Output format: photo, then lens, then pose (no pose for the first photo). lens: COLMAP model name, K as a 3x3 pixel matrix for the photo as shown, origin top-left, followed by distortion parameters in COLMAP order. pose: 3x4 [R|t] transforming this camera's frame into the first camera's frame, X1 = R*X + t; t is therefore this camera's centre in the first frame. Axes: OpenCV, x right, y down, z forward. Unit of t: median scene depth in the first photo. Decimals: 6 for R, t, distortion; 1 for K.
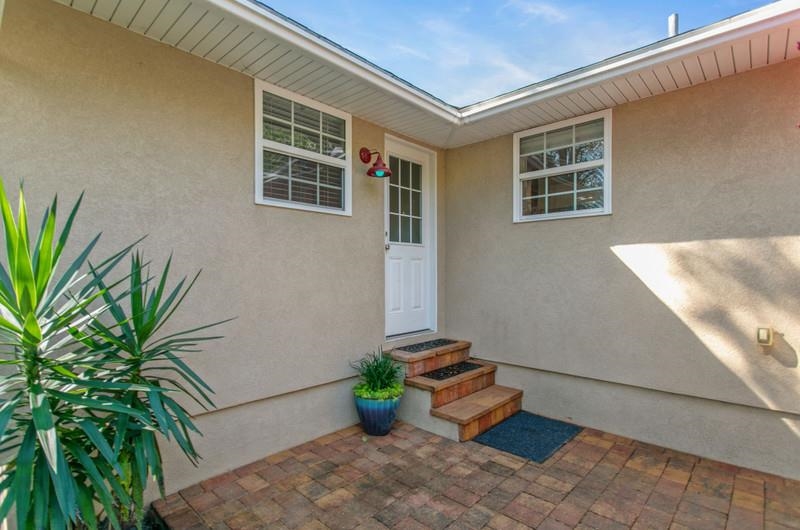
lens RADIAL K [[393.1, 0, 398.9], [0, 393.1, 273.2], [0, 0, 1]] dist [-0.010284, 0.002046]
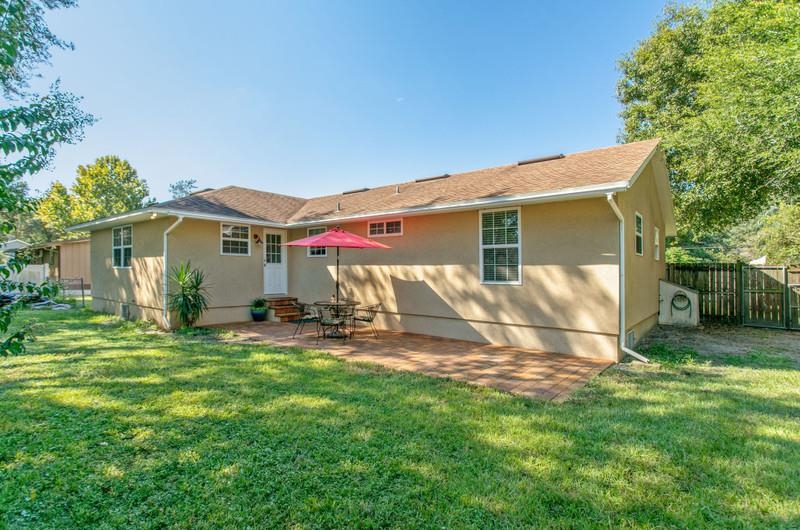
lens RADIAL K [[393.1, 0, 396.6], [0, 393.1, 271.7], [0, 0, 1]] dist [-0.010284, 0.002046]
pose [[0.997585, 0.005907, 0.069200, 0.879974], [-0.005584, 0.999973, -0.004858, -0.004661], [-0.069227, 0.004460, 0.997591, -2.380652]]
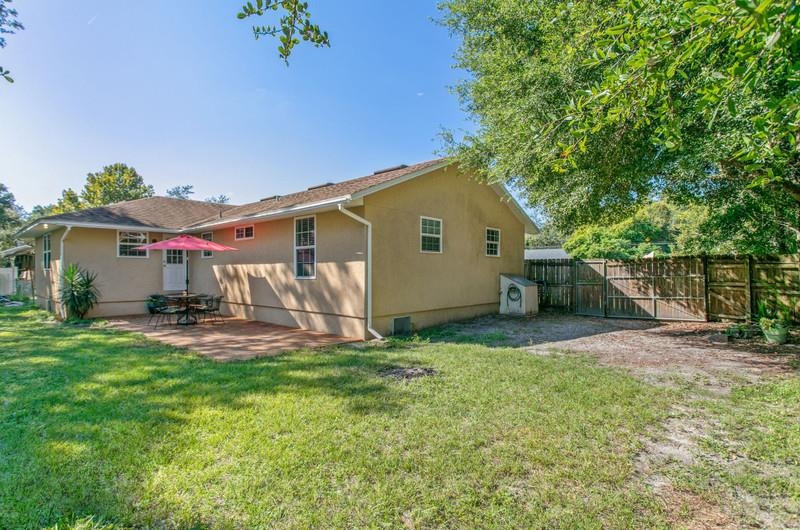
lens RADIAL K [[393.1, 0, 399.7], [0, 393.1, 268.4], [0, 0, 1]] dist [-0.010284, 0.002046]
pose [[0.999414, -0.006263, 0.033651, 2.221304], [0.006687, 0.999900, -0.012500, 0.021674], [-0.033569, 0.012718, 0.999355, -2.927837]]
